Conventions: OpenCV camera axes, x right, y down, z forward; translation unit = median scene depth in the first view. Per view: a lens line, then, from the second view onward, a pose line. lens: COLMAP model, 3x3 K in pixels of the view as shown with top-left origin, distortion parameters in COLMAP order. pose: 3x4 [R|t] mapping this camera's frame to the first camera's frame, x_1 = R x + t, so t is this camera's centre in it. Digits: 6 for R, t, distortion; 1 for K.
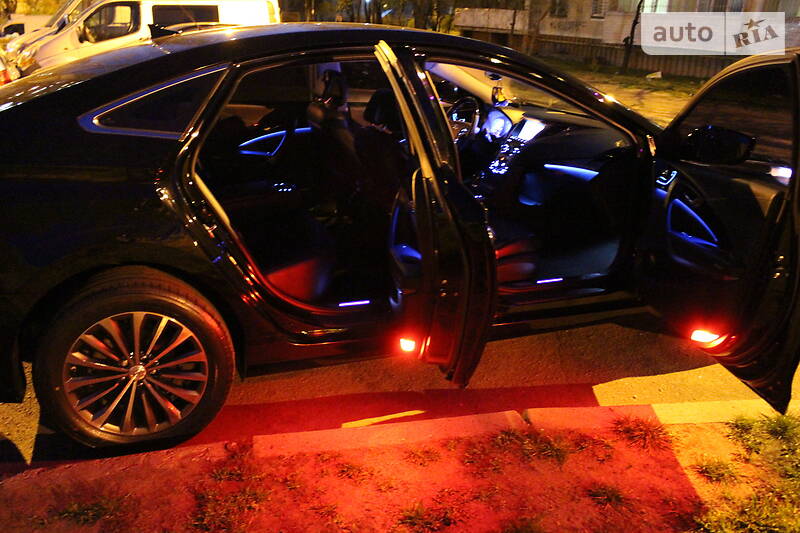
lens RADIAL K [[667.0, 0, 400.0], [0, 667.0, 266.5], [0, 0, 1]] dist [-0.144965, 0.111950]
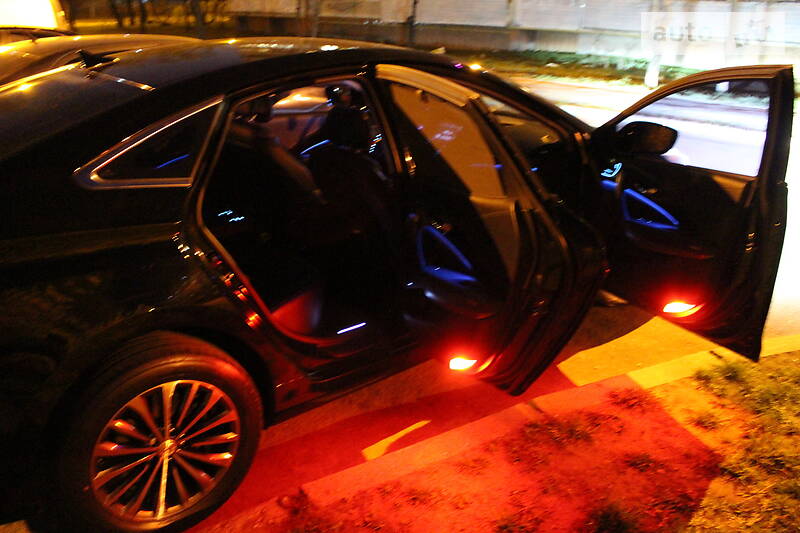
lens RADIAL K [[667.0, 0, 400.0], [0, 667.0, 266.5], [0, 0, 1]] dist [-0.144965, 0.111950]
pose [[0.942790, -0.140809, 0.302193, -0.336035], [0.132722, 0.990027, 0.047239, -0.085359], [-0.305831, -0.004428, 0.952076, 0.048229]]
